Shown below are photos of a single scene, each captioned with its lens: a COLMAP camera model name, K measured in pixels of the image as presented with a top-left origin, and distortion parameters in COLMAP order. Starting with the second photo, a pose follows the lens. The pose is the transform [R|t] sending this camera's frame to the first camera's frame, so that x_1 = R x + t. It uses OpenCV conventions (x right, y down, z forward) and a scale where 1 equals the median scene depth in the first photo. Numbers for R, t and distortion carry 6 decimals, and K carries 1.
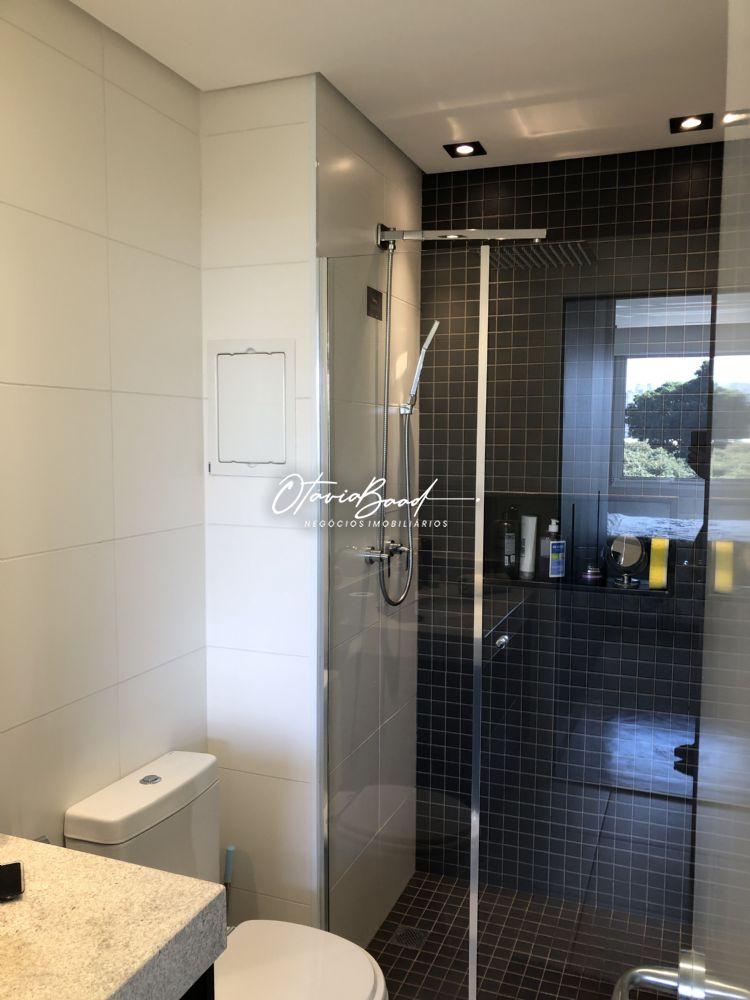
lens RADIAL K [[819.4, 0, 386.3], [0, 819.4, 511.4], [0, 0, 1]] dist [0.014655, 0.000349]
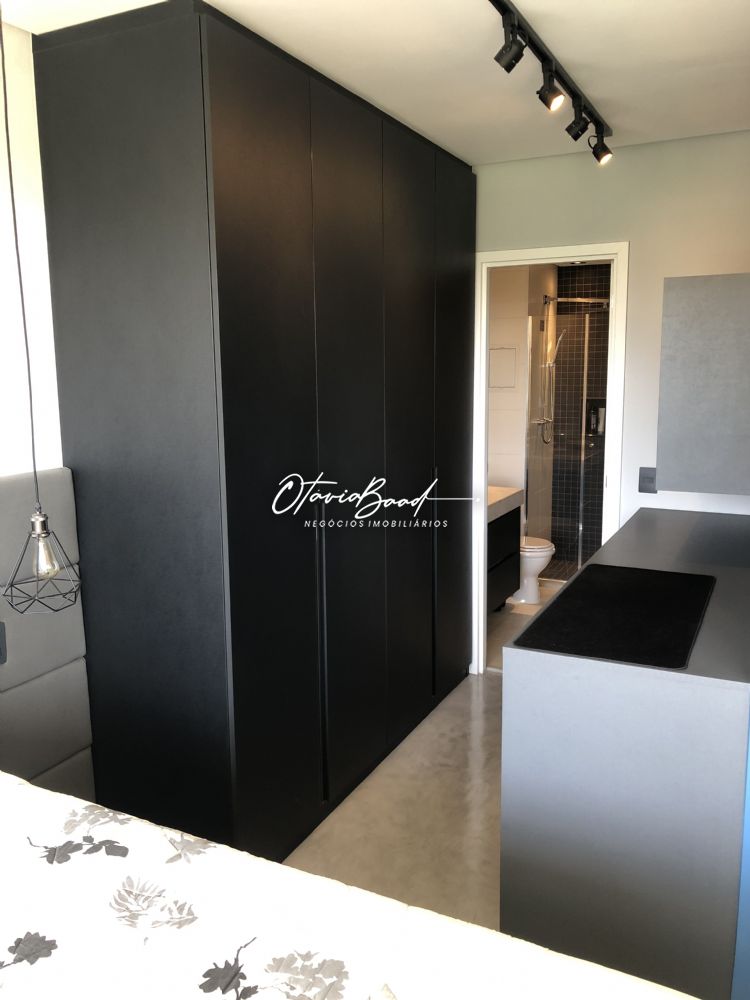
lens RADIAL K [[822.2, 0, 375.4], [0, 822.2, 496.3], [0, 0, 1]] dist [0.016411, -0.007666]
pose [[0.994826, -0.001413, -0.101583, -0.285857], [0.008333, 0.997669, 0.067734, 0.113113], [0.101251, -0.068230, 0.992518, -1.759716]]
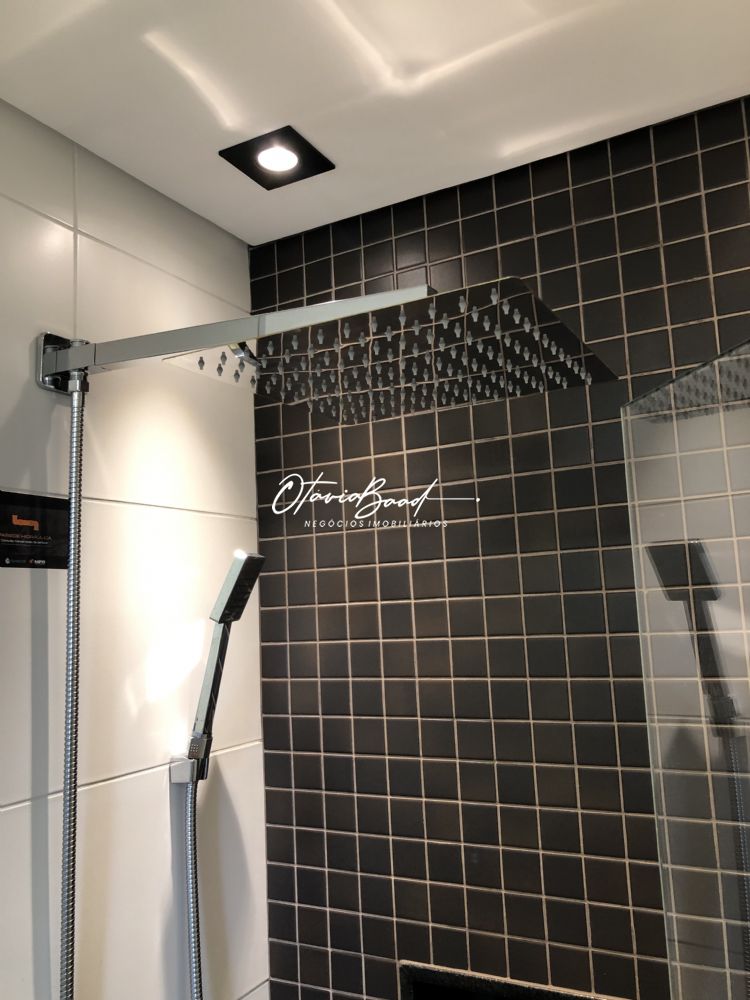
lens RADIAL K [[822.2, 0, 375.4], [0, 822.2, 496.3], [0, 0, 1]] dist [0.016411, -0.007666]
pose [[0.988860, -0.071966, -0.130293, 0.199891], [0.040727, 0.972762, -0.228201, -0.178746], [0.143167, 0.220352, 0.964857, 0.667035]]
